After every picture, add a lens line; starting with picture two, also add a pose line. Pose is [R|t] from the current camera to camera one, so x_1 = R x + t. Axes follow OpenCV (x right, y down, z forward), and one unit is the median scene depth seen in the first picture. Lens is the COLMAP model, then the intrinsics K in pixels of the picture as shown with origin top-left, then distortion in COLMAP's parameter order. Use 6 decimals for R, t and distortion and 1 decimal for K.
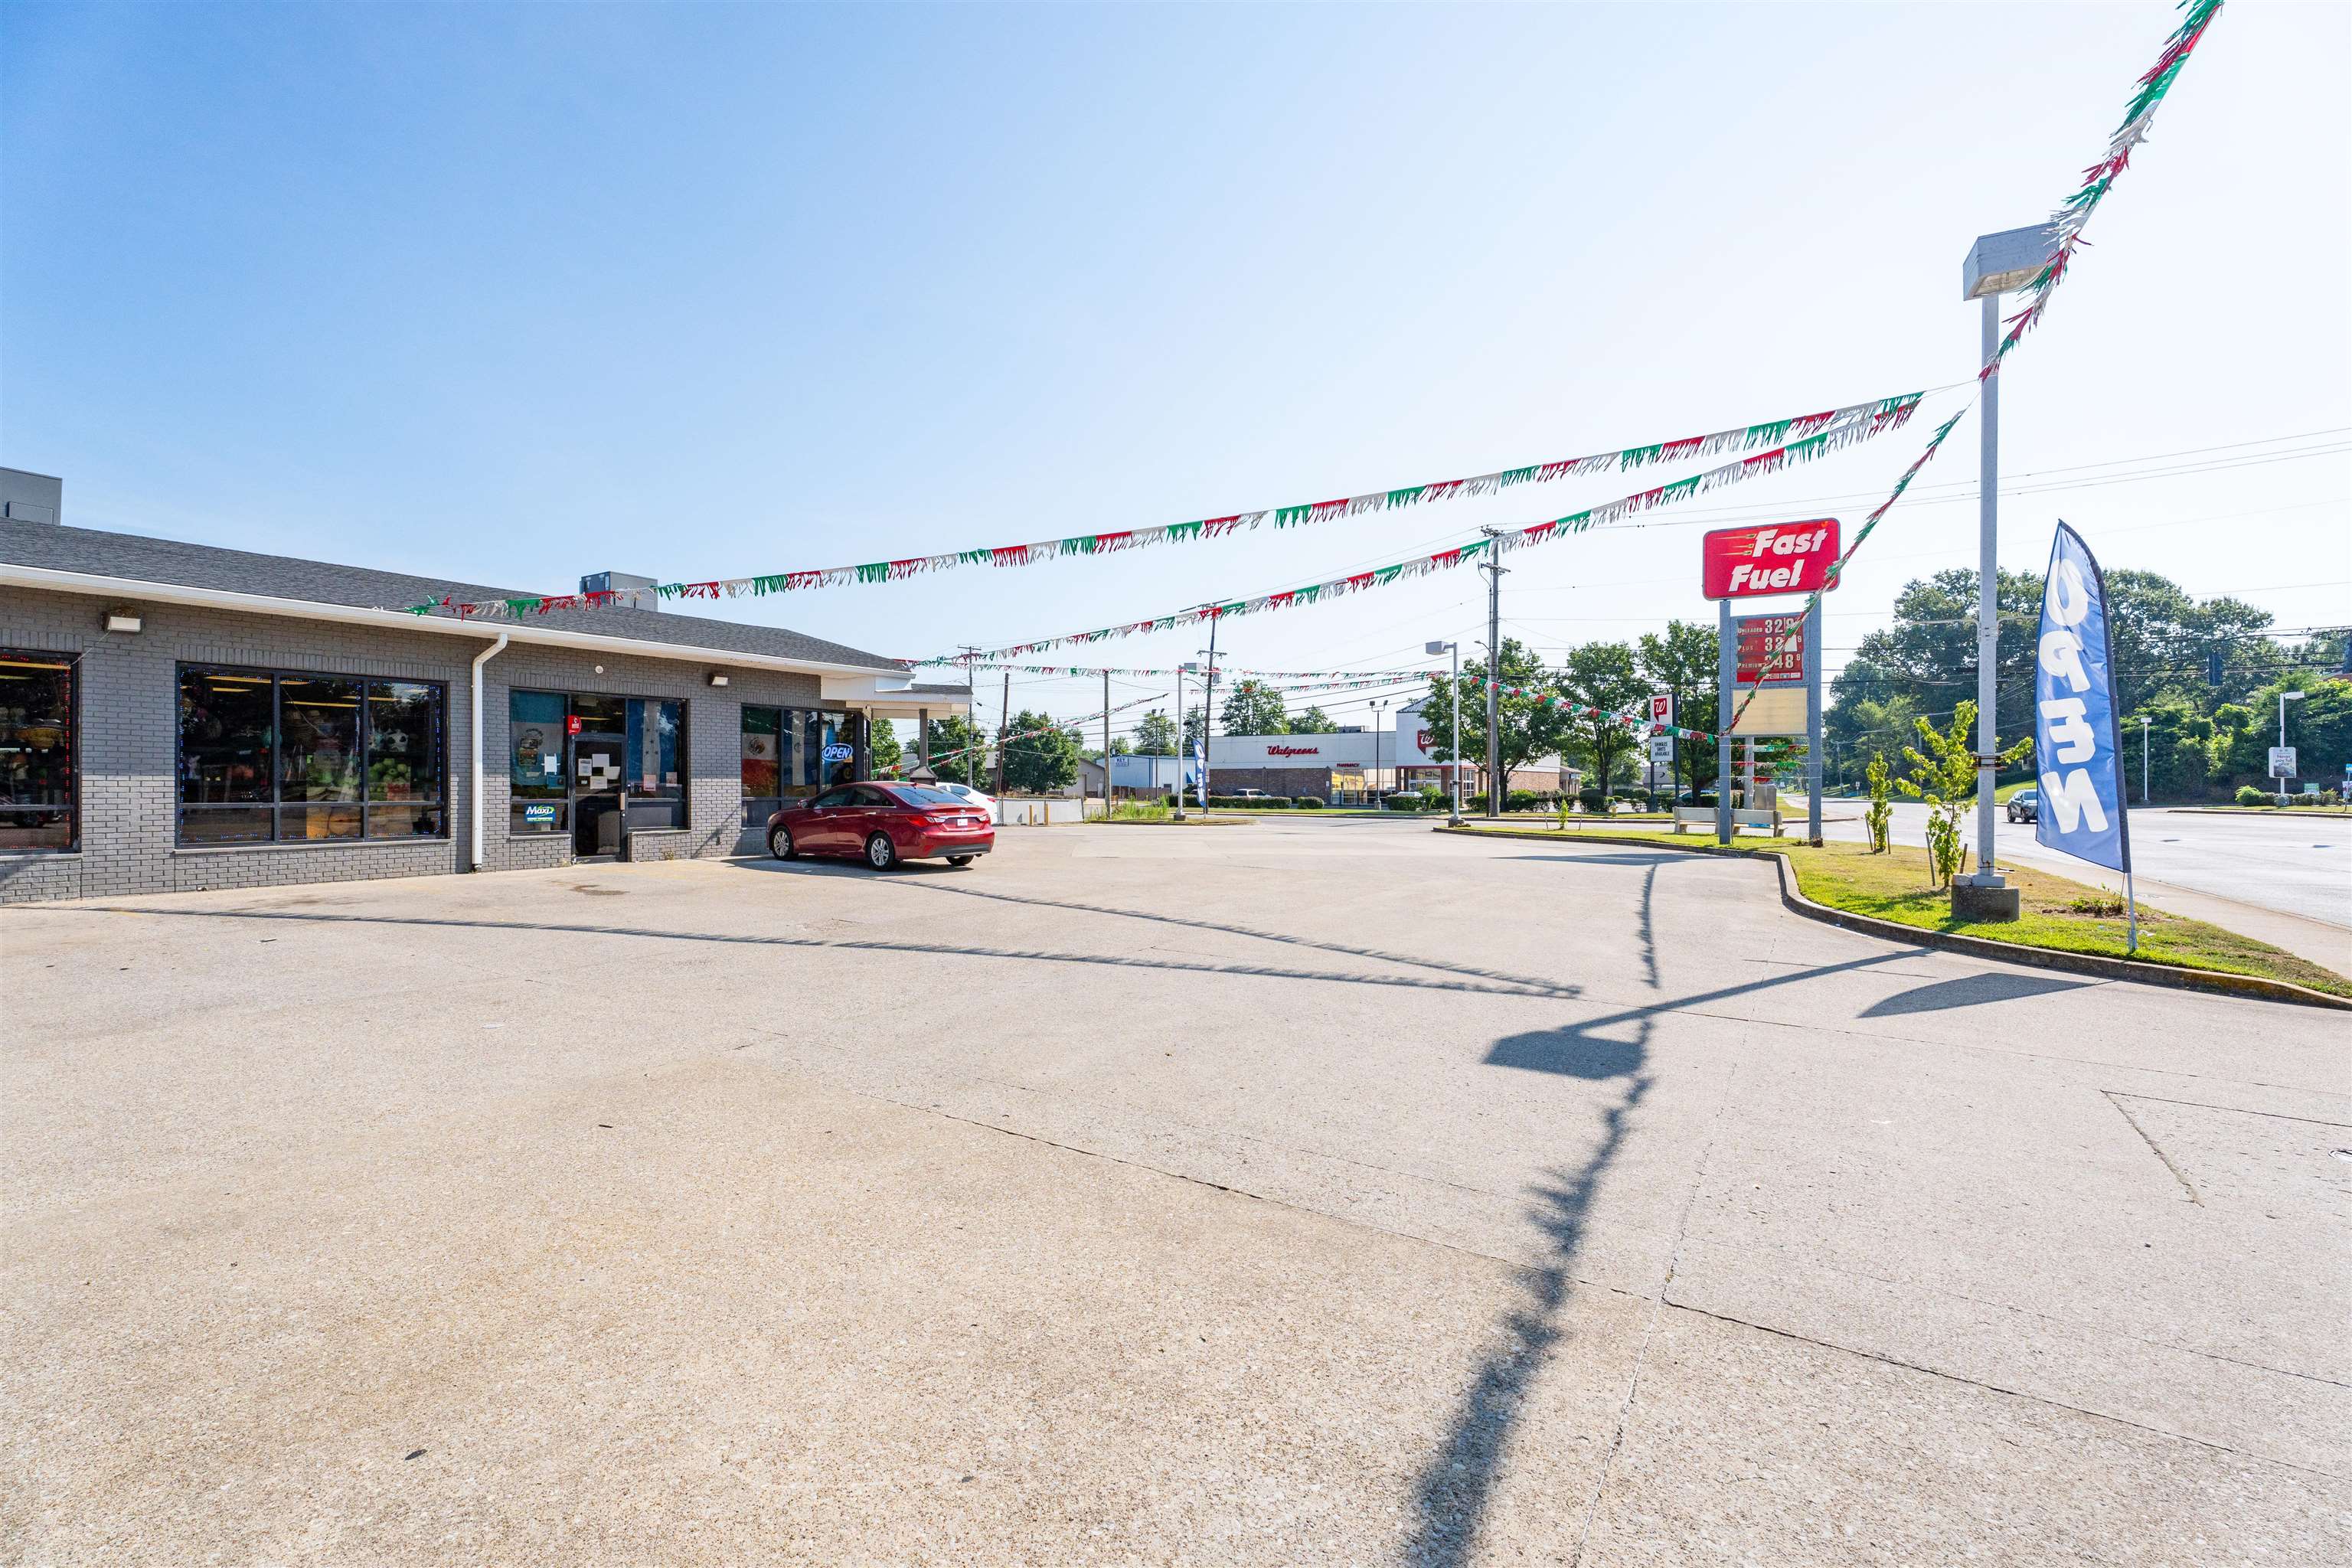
lens RADIAL K [[1035.1, 0, 1176.0], [0, 1035.1, 784.0], [0, 0, 1]] dist [0.002096, 0.000129]
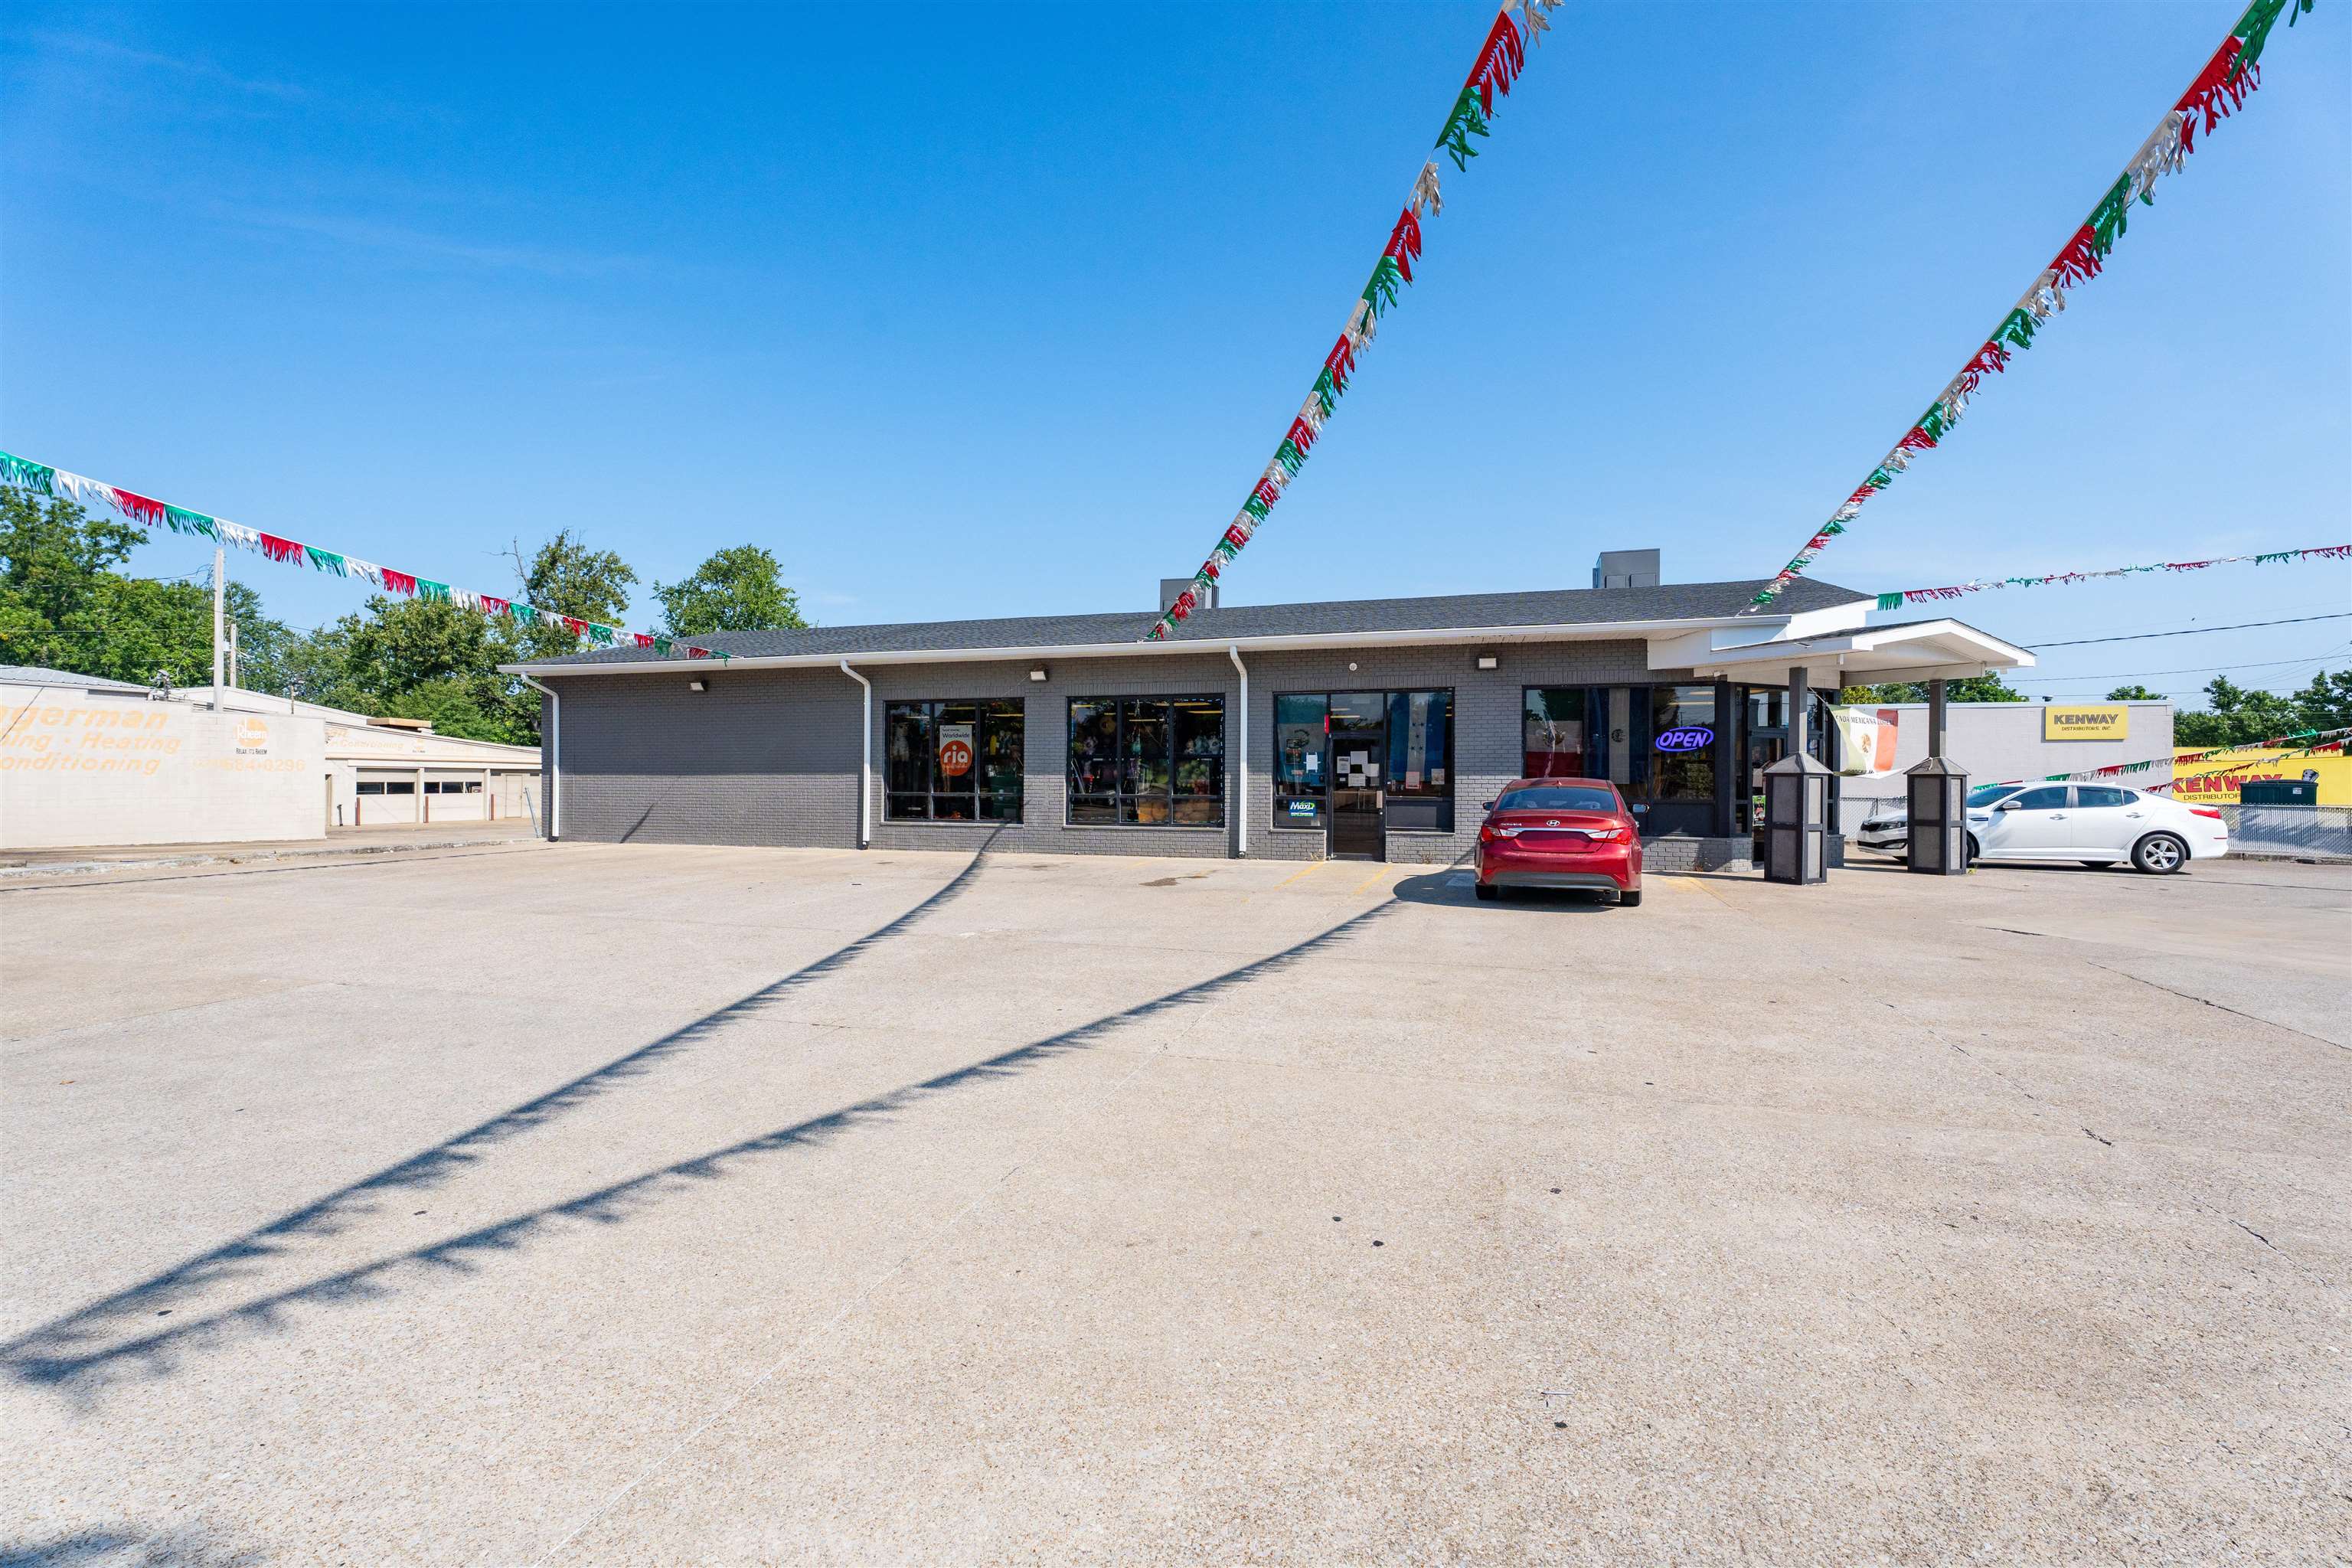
lens RADIAL K [[1035.1, 0, 1176.0], [0, 1035.1, 784.0], [0, 0, 1]] dist [0.002096, 0.000129]
pose [[0.253300, 0.004186, -0.967379, 0.375319], [-0.002379, 0.999990, 0.003705, -0.000836], [0.967385, 0.001363, 0.253308, 0.595469]]
